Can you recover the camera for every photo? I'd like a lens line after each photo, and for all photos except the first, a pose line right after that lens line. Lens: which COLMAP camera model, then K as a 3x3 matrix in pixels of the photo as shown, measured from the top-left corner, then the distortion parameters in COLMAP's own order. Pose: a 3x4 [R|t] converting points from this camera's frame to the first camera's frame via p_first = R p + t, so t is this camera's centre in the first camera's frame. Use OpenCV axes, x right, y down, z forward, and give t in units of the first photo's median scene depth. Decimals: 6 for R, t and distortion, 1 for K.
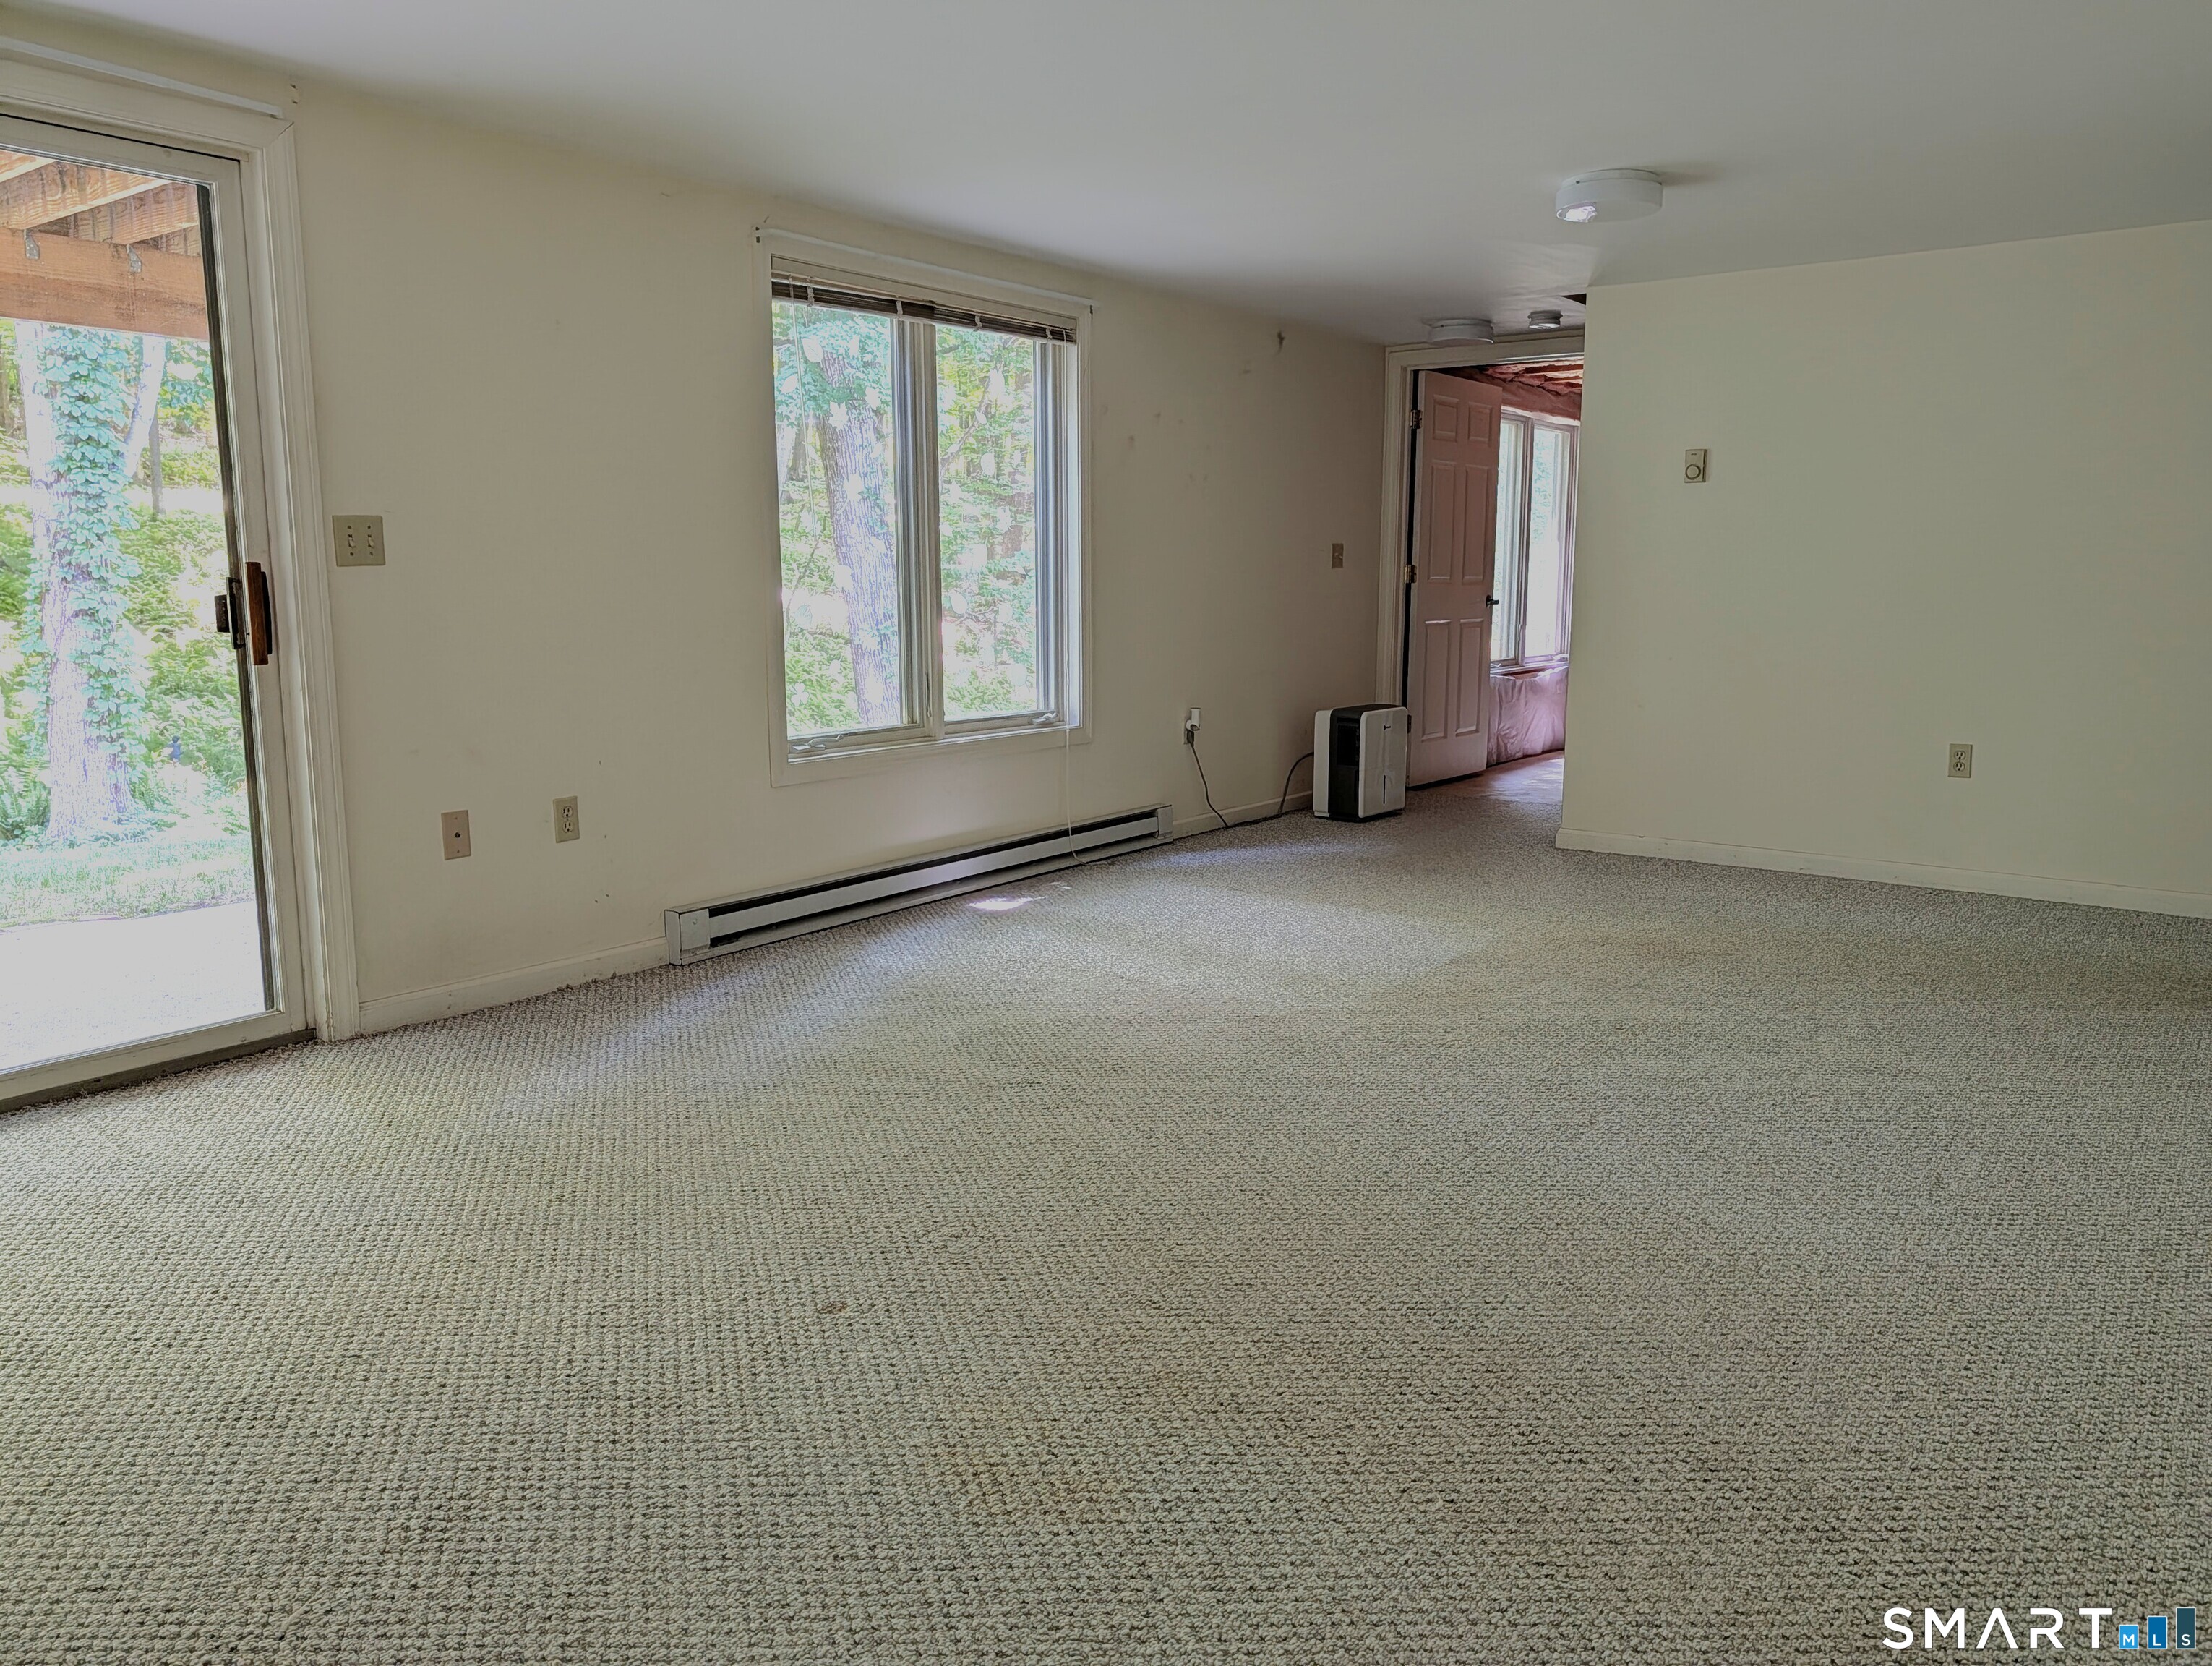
lens RADIAL K [[1568.5, 0, 1106.0], [0, 1568.5, 833.0], [0, 0, 1]] dist [0.001367, -0.001519]
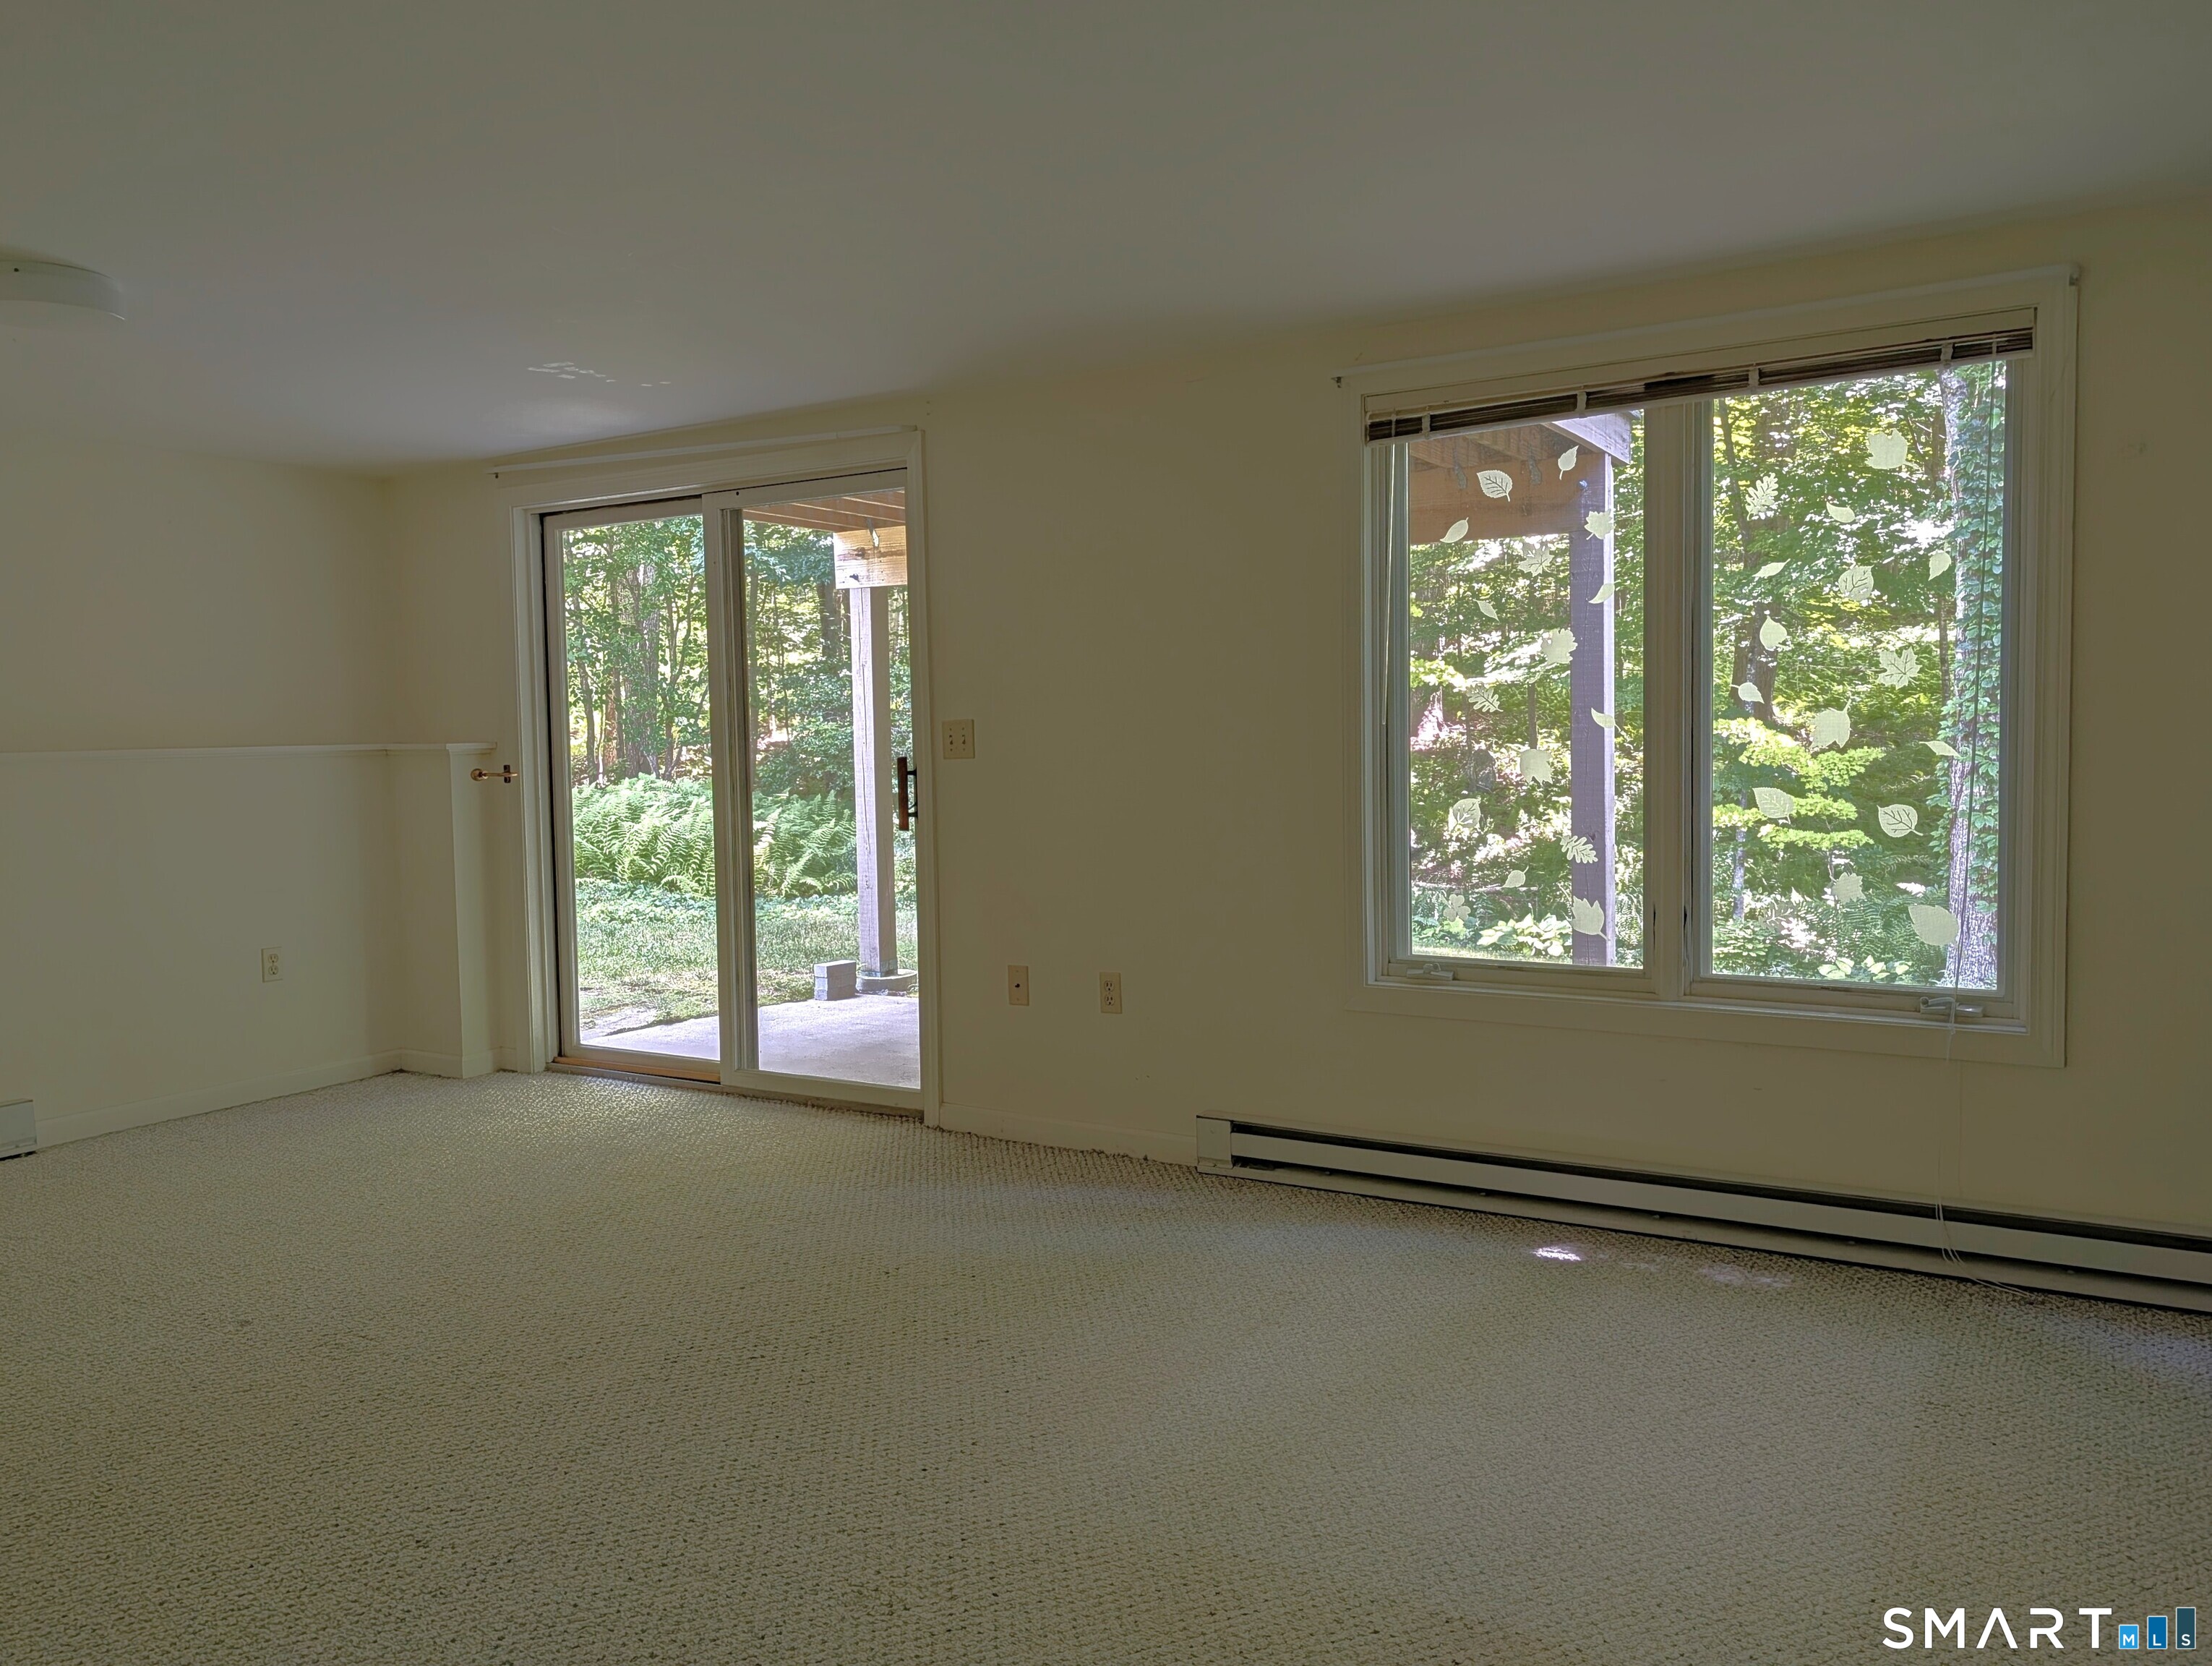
lens RADIAL K [[1568.5, 0, 1106.0], [0, 1568.5, 833.0], [0, 0, 1]] dist [0.001367, -0.001519]
pose [[0.097855, 0.065517, -0.993042, 0.635874], [-0.145182, 0.988096, 0.050884, -0.154013], [0.984554, 0.139193, 0.106202, 0.797560]]
